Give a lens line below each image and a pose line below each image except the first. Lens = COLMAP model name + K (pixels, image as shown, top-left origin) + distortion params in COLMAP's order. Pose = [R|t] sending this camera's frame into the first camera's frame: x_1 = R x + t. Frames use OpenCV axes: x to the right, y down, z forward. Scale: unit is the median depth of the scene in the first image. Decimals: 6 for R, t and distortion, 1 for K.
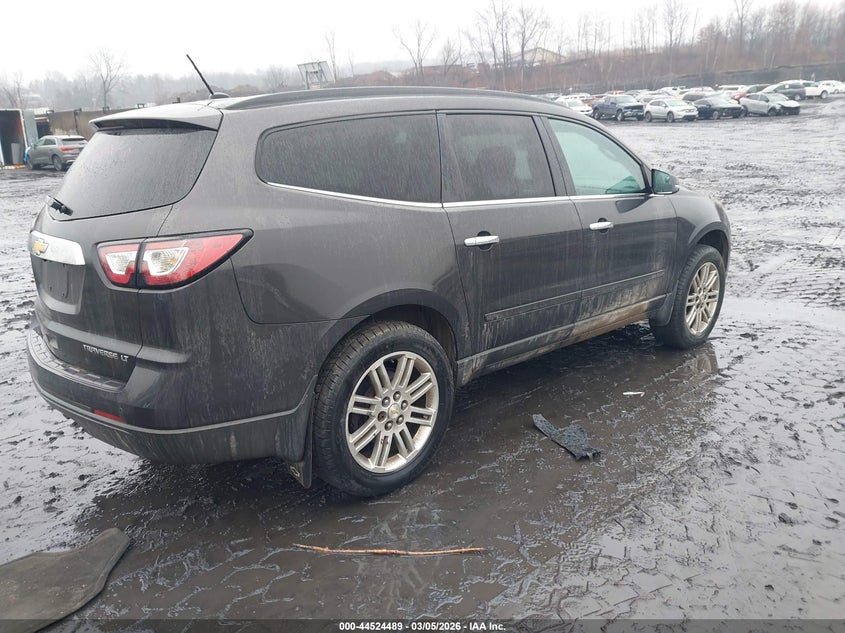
lens RADIAL K [[745.3, 0, 421.3], [0, 745.3, 316.3], [0, 0, 1]] dist [0.040809, 0.016115]
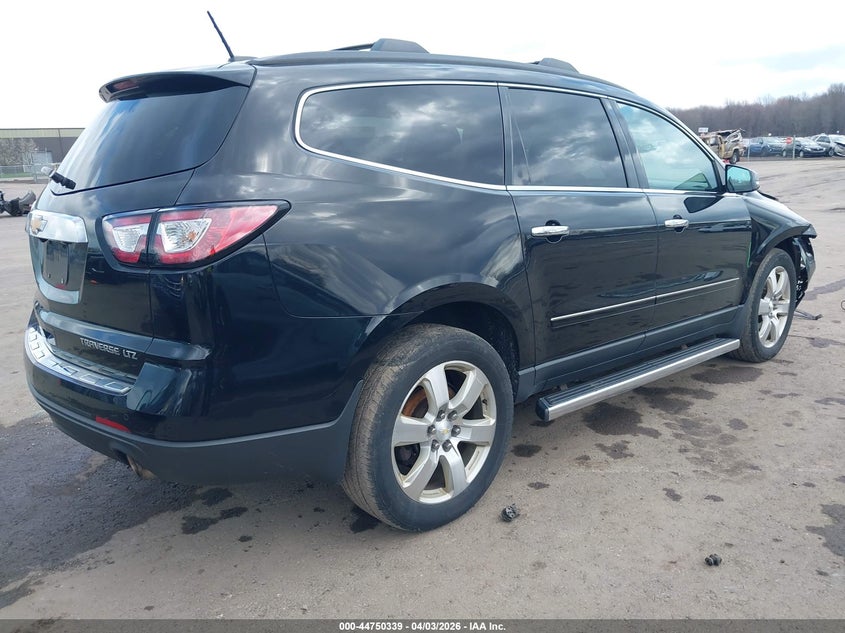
lens RADIAL K [[745.3, 0, 422.8], [0, 745.3, 314.0], [0, 0, 1]] dist [0.040809, 0.016115]
pose [[0.999539, 0.025230, -0.016884, -0.049643], [-0.025687, 0.999295, -0.027380, 0.021537], [0.016182, 0.027801, 0.999482, 0.147255]]
